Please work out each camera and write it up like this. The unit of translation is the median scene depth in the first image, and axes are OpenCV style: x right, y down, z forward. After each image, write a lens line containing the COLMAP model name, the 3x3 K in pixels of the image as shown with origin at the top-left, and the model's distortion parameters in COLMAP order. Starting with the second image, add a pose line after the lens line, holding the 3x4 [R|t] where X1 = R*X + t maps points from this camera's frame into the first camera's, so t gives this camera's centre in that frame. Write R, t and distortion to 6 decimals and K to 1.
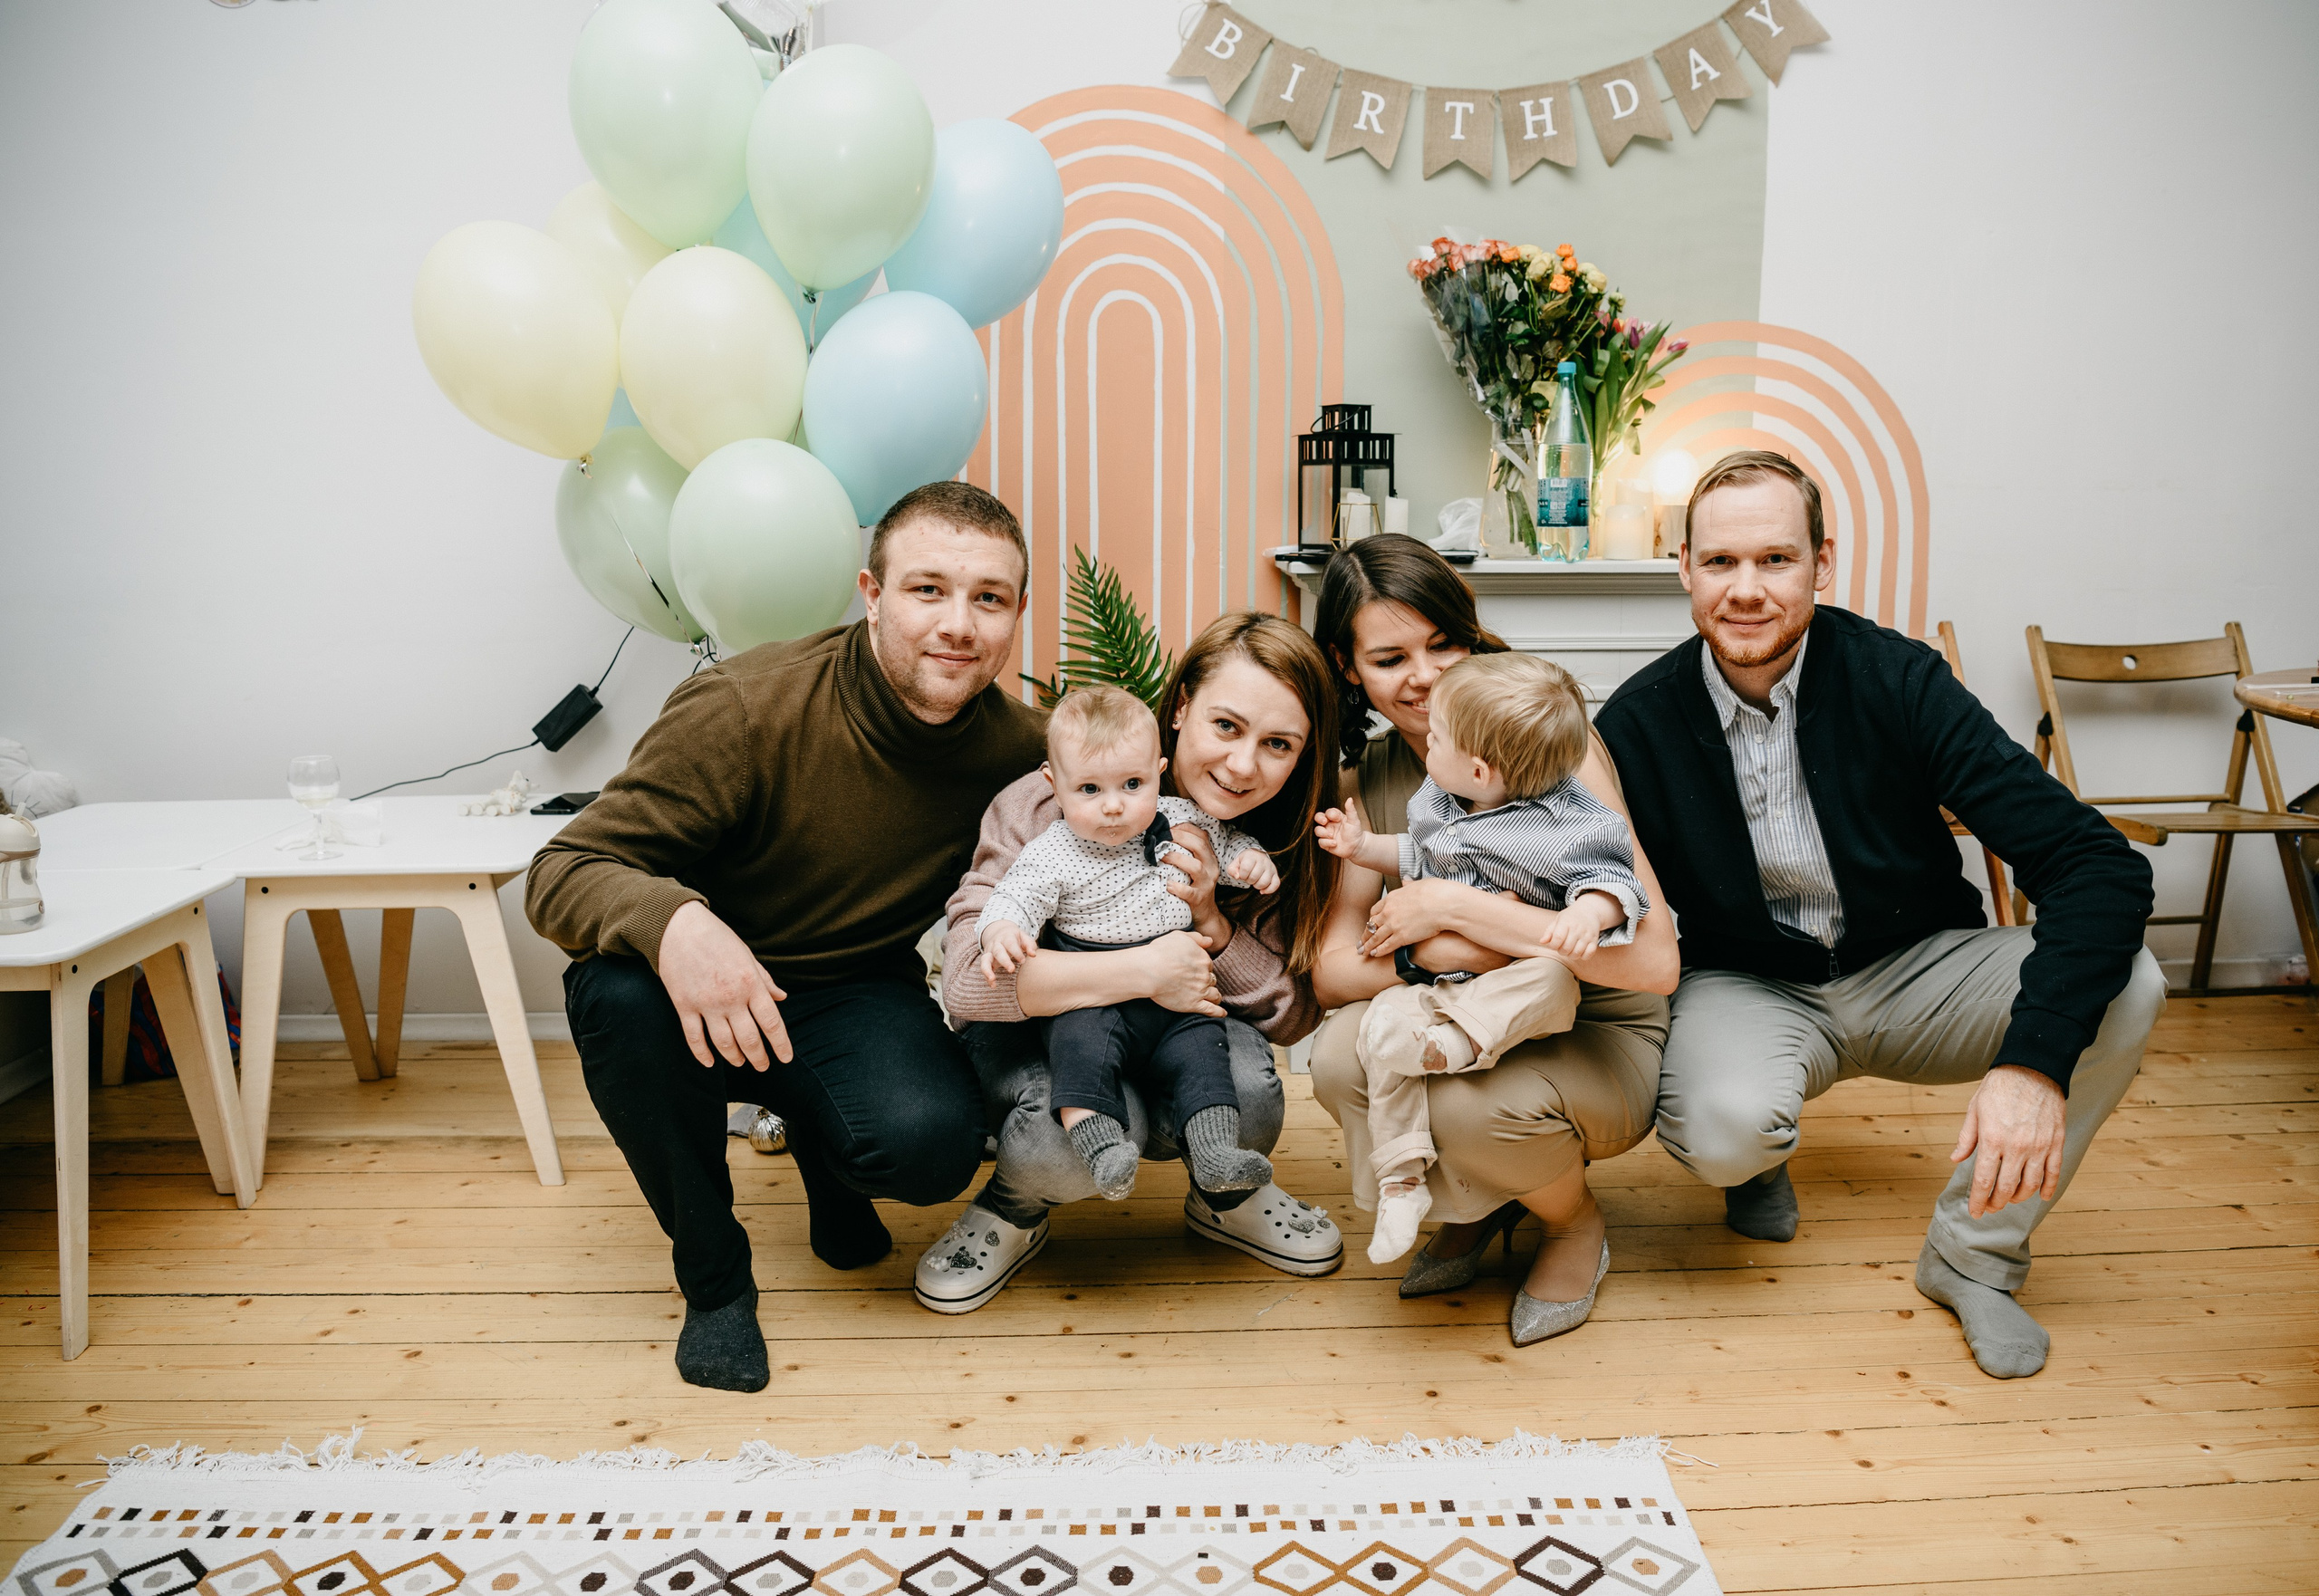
lens RADIAL K [[1788.7, 0, 1234.1], [0, 1788.7, 789.3], [0, 0, 1]] dist [-0.063934, 0.018981]
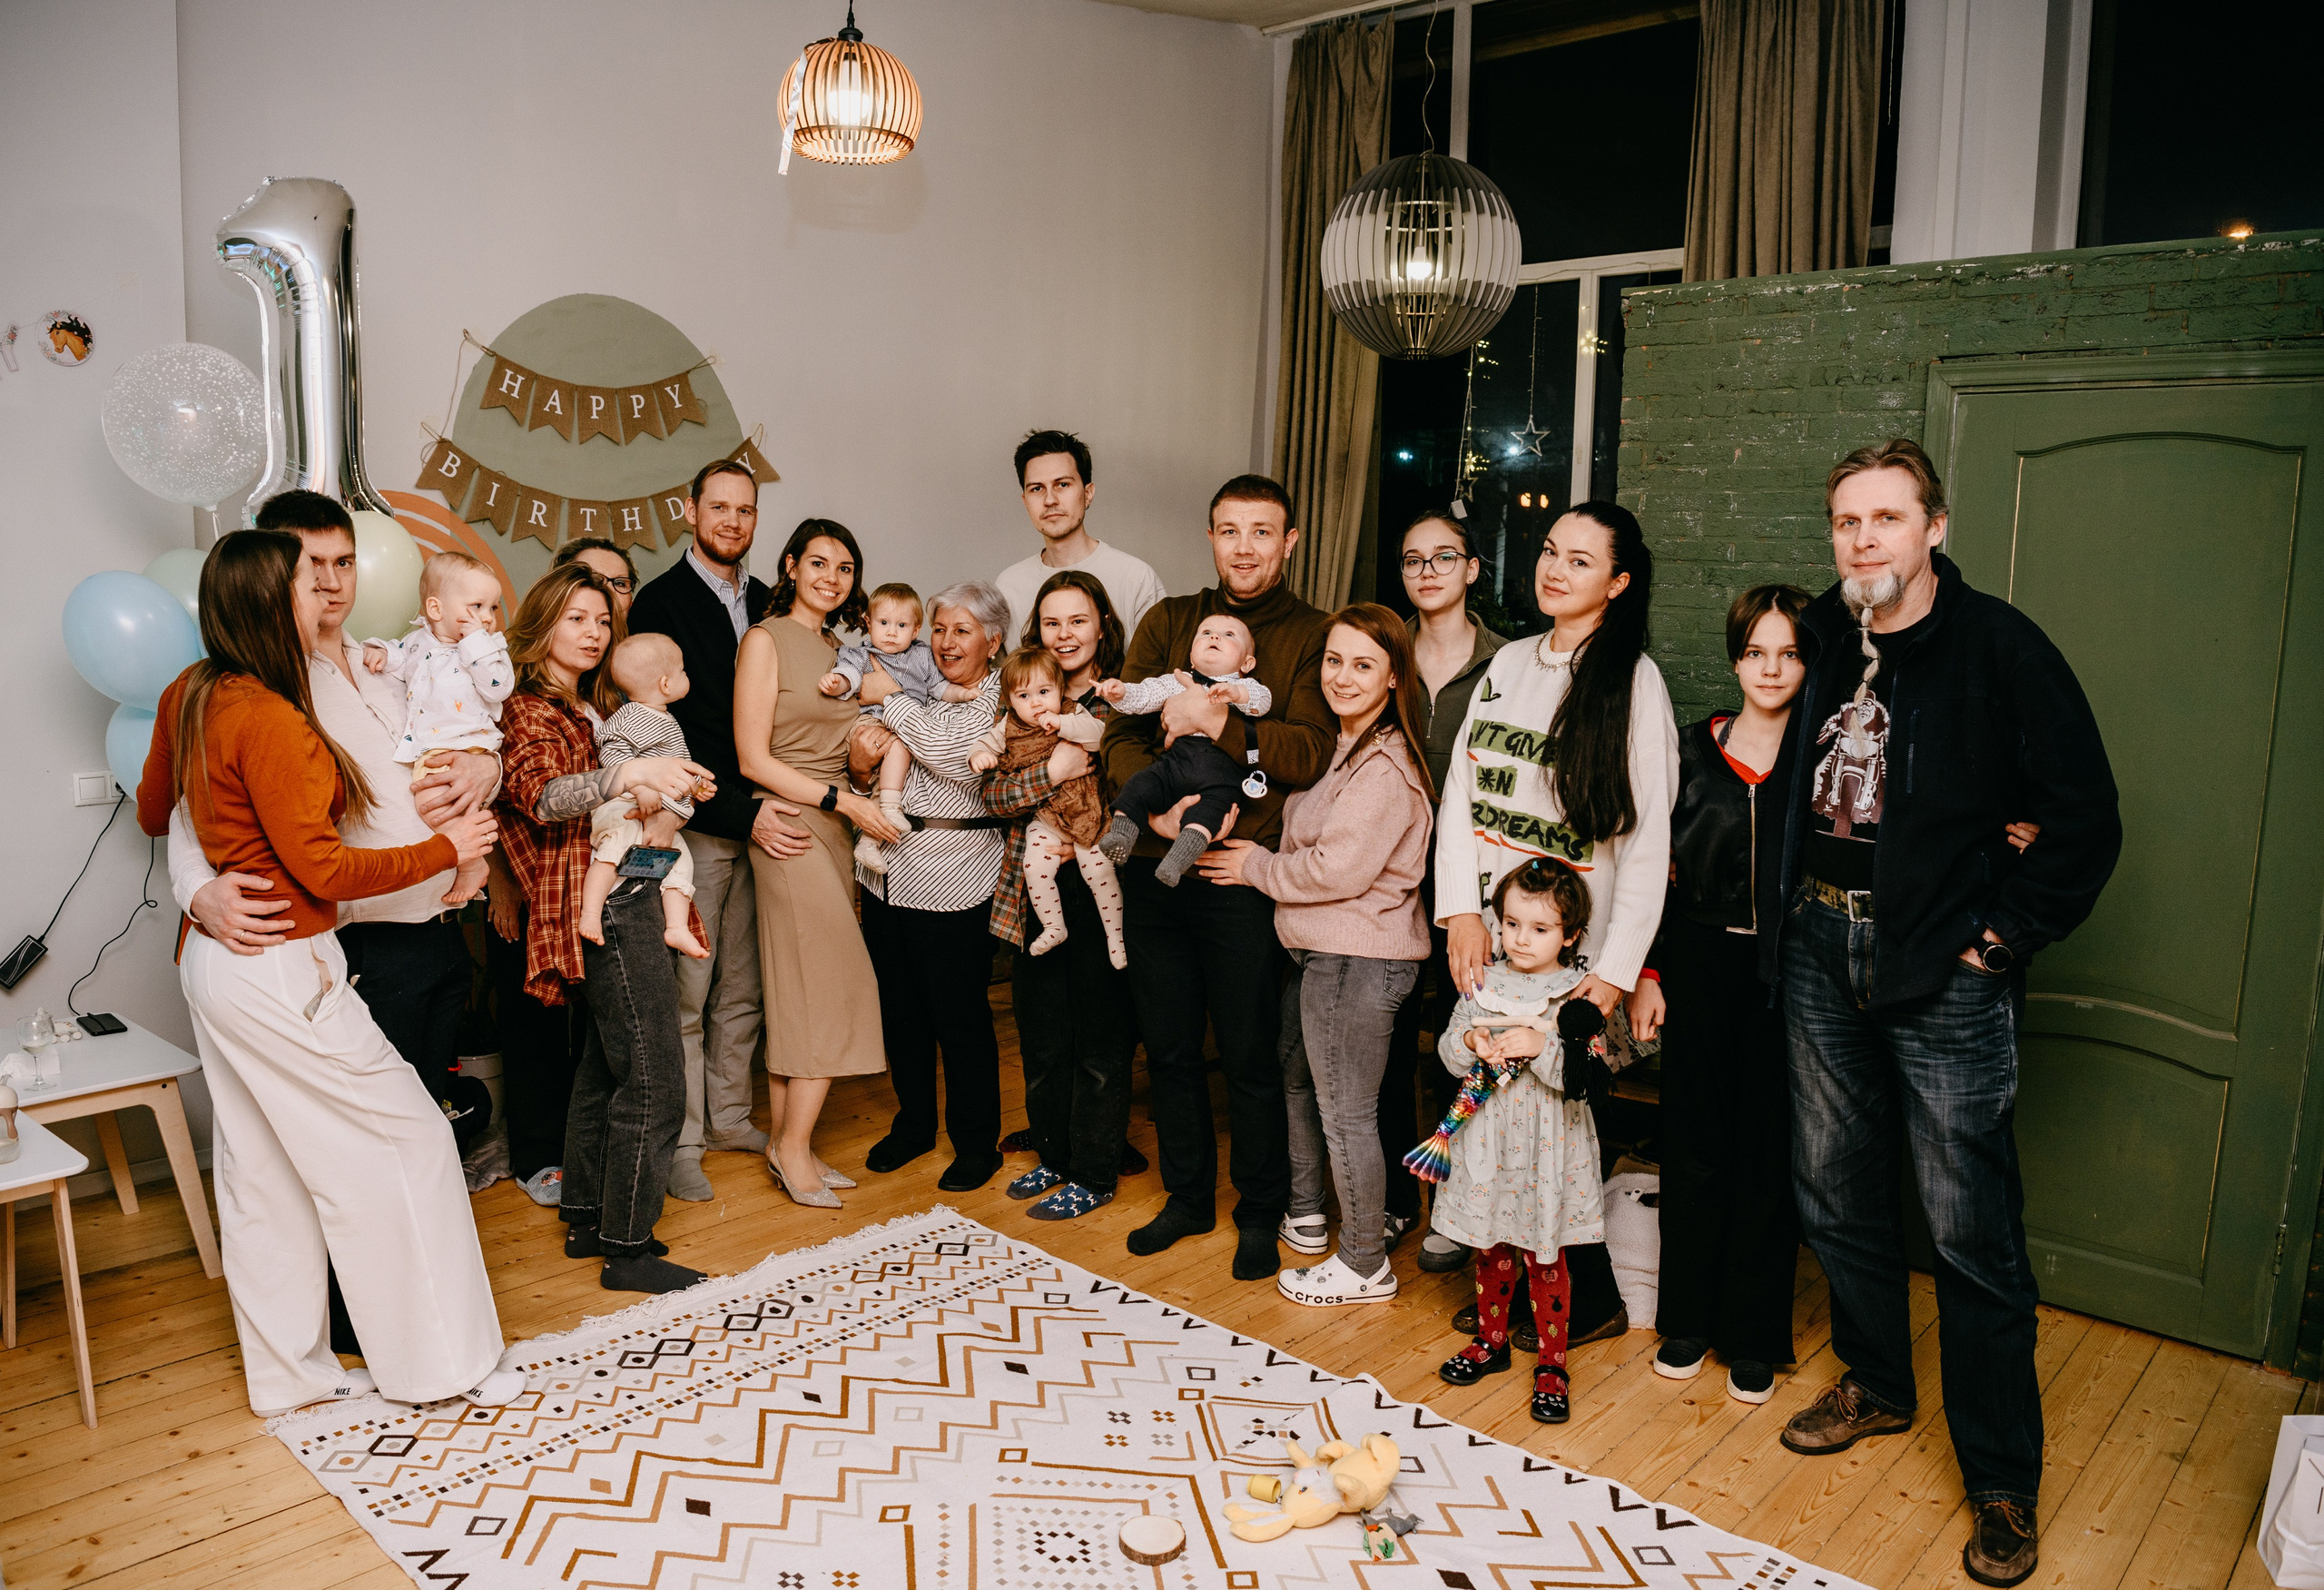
lens RADIAL K [[1790.9, 0, 1079.0], [0, 1790.9, 800.5], [0, 0, 1]] dist [-0.008099, -0.016949]
pose [[0.722972, -0.078822, 0.686366, -0.724783], [0.089569, 0.995780, 0.020008, -0.115675], [-0.685046, 0.047012, 0.726981, -0.516385]]
